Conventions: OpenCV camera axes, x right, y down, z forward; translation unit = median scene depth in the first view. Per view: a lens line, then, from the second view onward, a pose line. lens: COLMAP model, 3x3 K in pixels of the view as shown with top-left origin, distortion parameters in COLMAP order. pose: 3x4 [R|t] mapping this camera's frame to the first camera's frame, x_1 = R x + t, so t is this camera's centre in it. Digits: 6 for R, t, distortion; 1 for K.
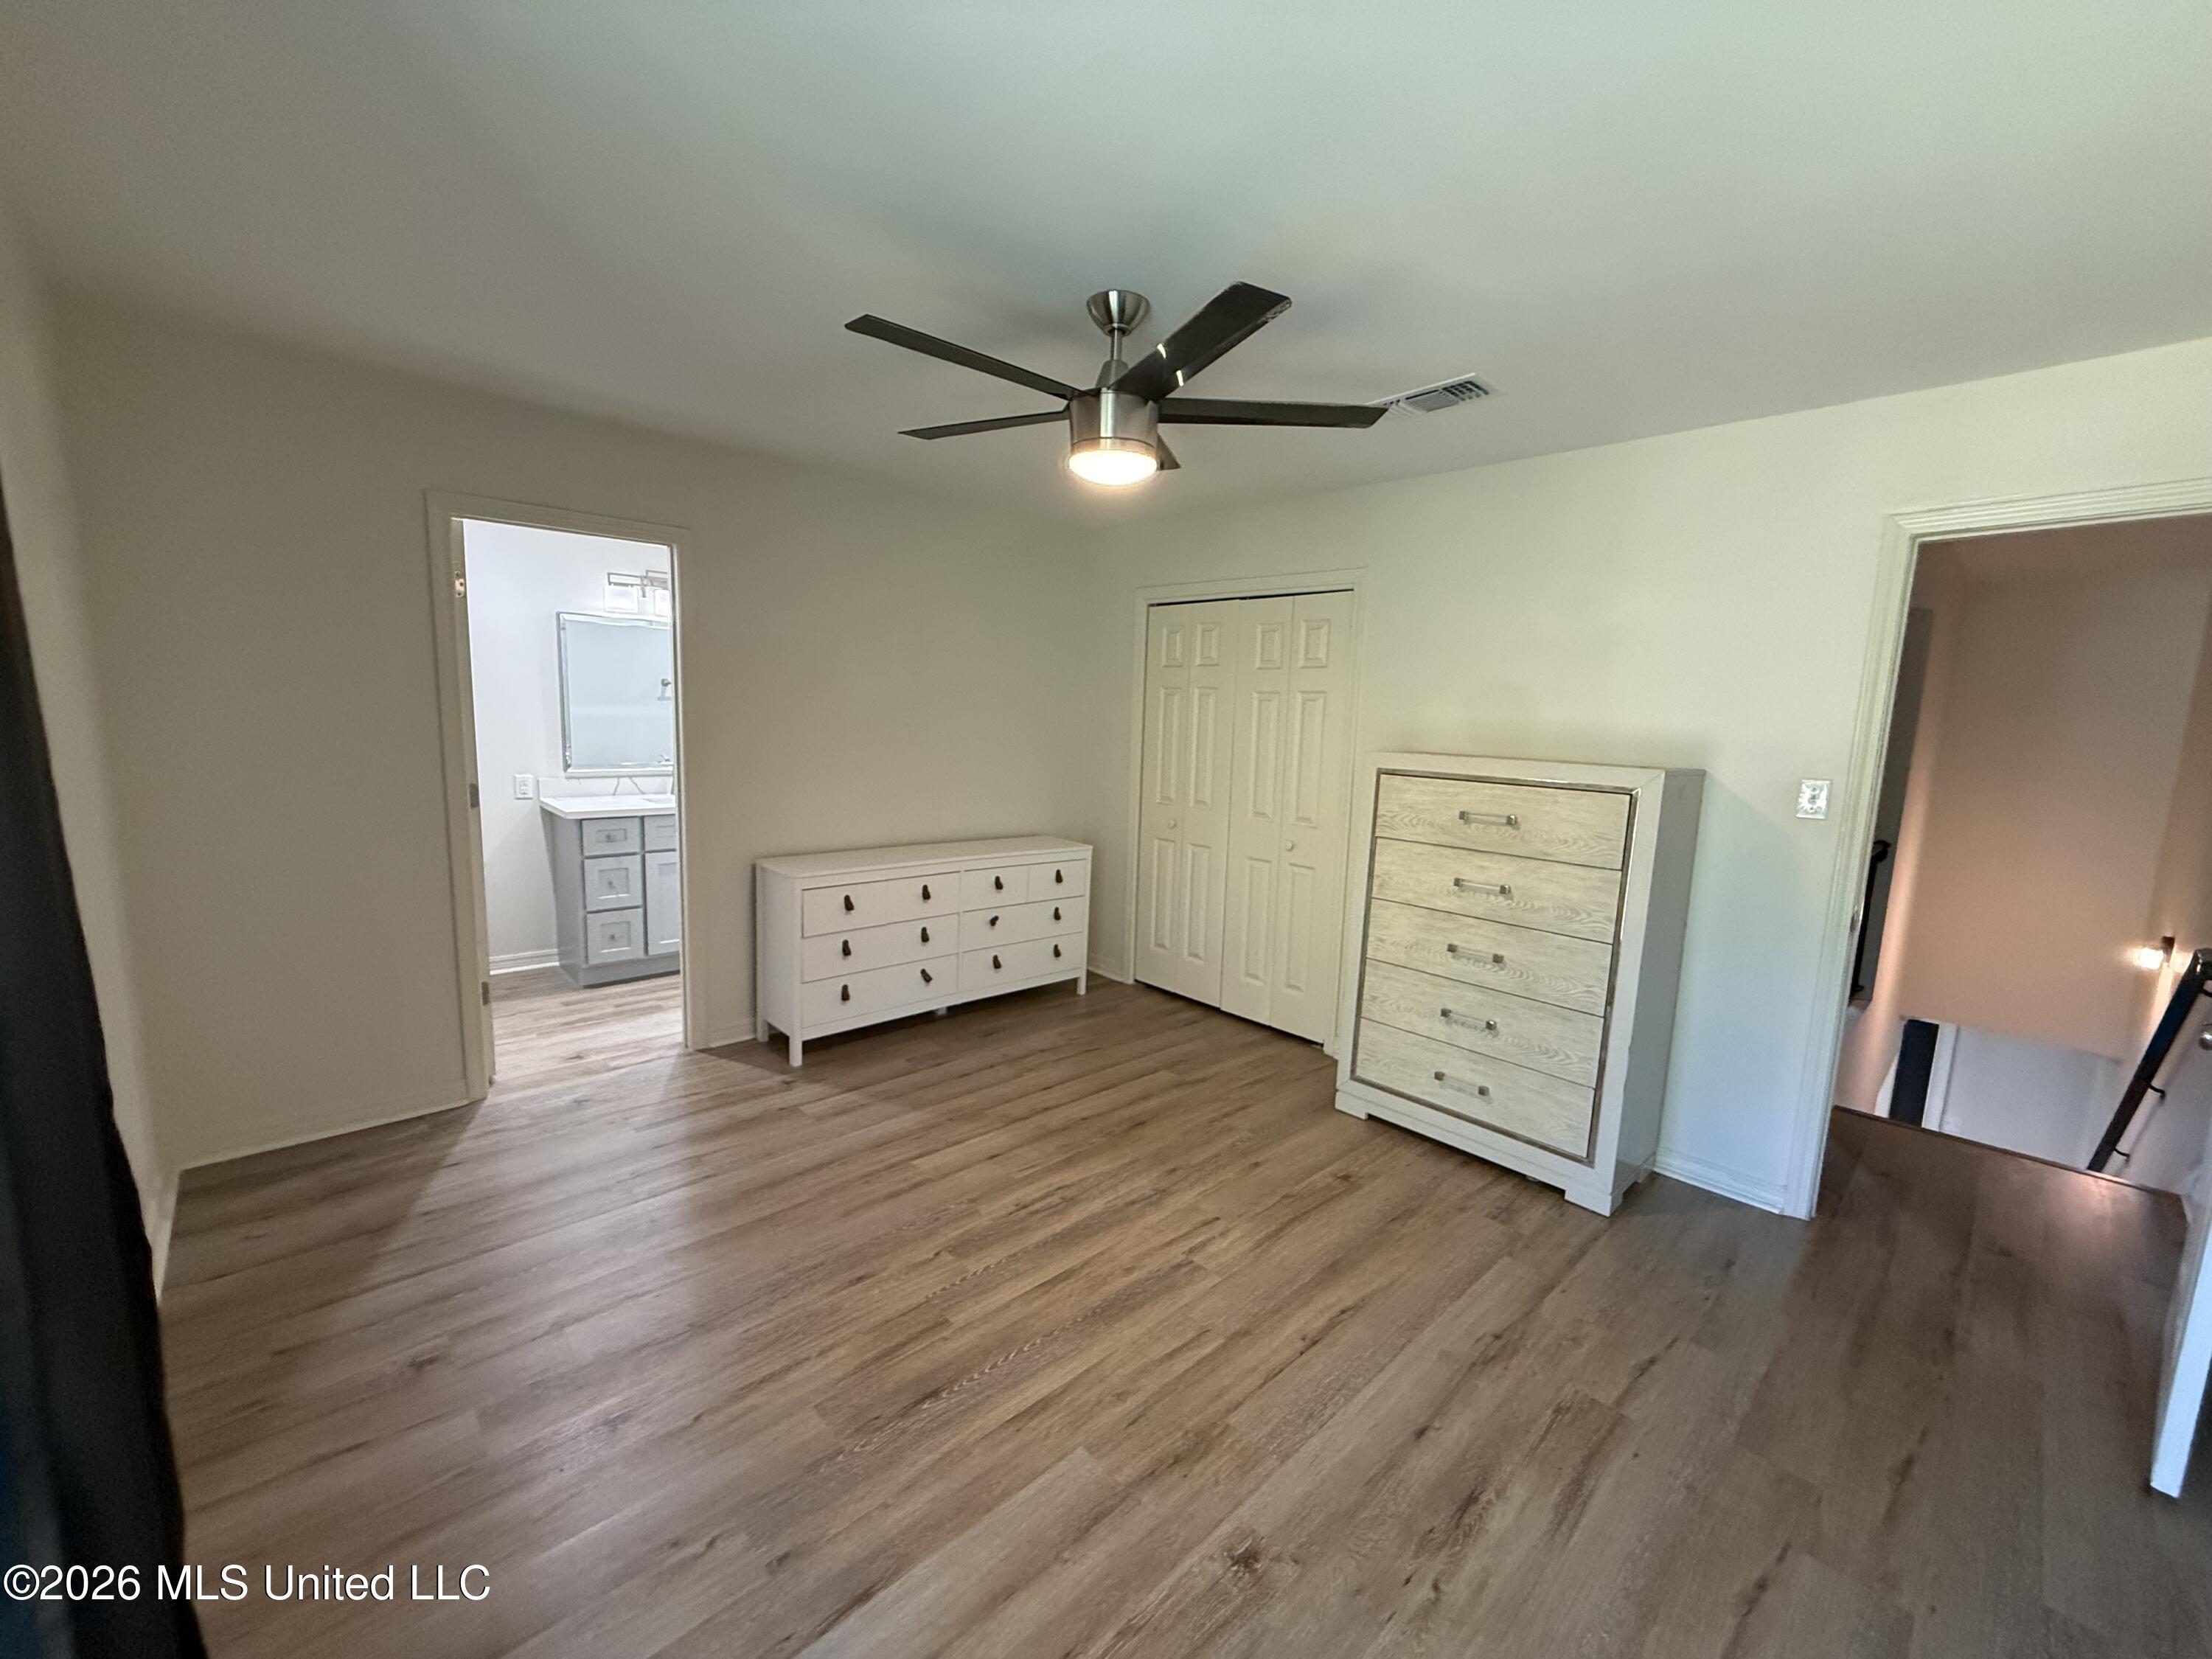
lens RADIAL K [[880.2, 0, 1101.2], [0, 880.2, 824.8], [0, 0, 1]] dist [0.001841, 0.000000]
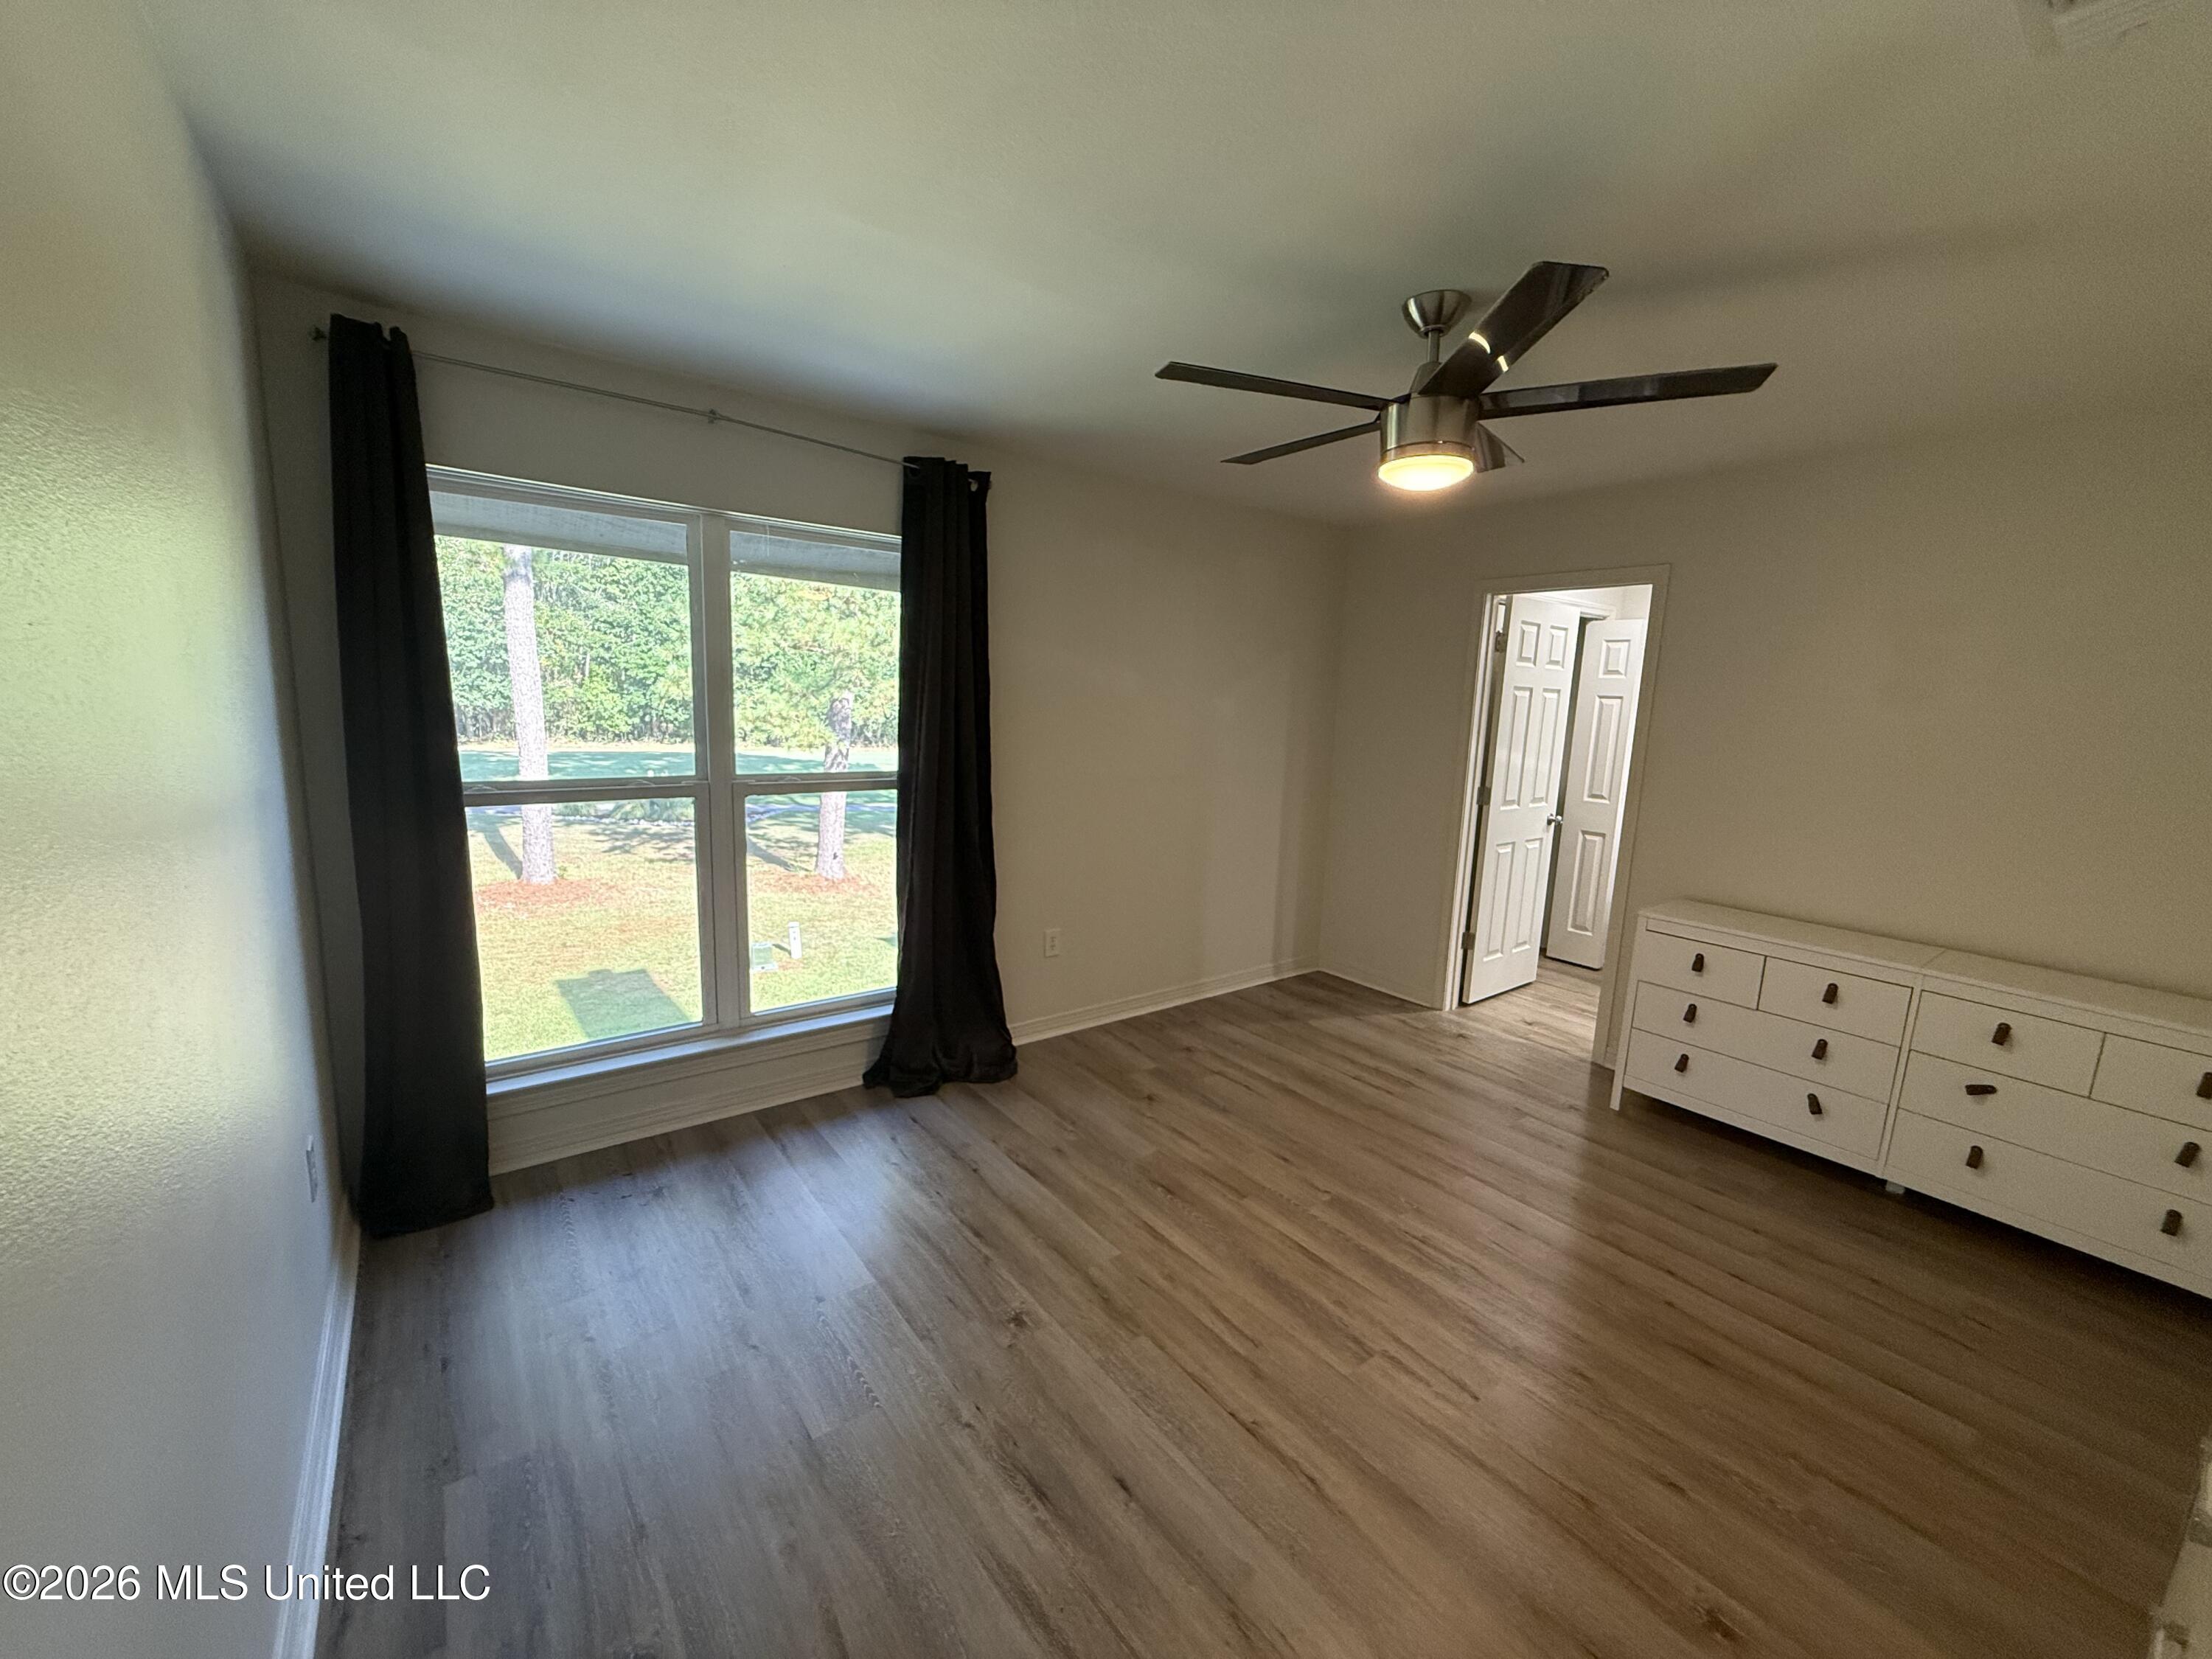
lens RADIAL K [[880.2, 0, 1106.9], [0, 880.2, 829.3], [0, 0, 1]] dist [0.001841, 0.000000]
pose [[-0.099452, 0.114305, -0.988455, 1.055978], [-0.172192, 0.976416, 0.130237, -0.088581], [0.980030, 0.183157, -0.077424, 0.816906]]
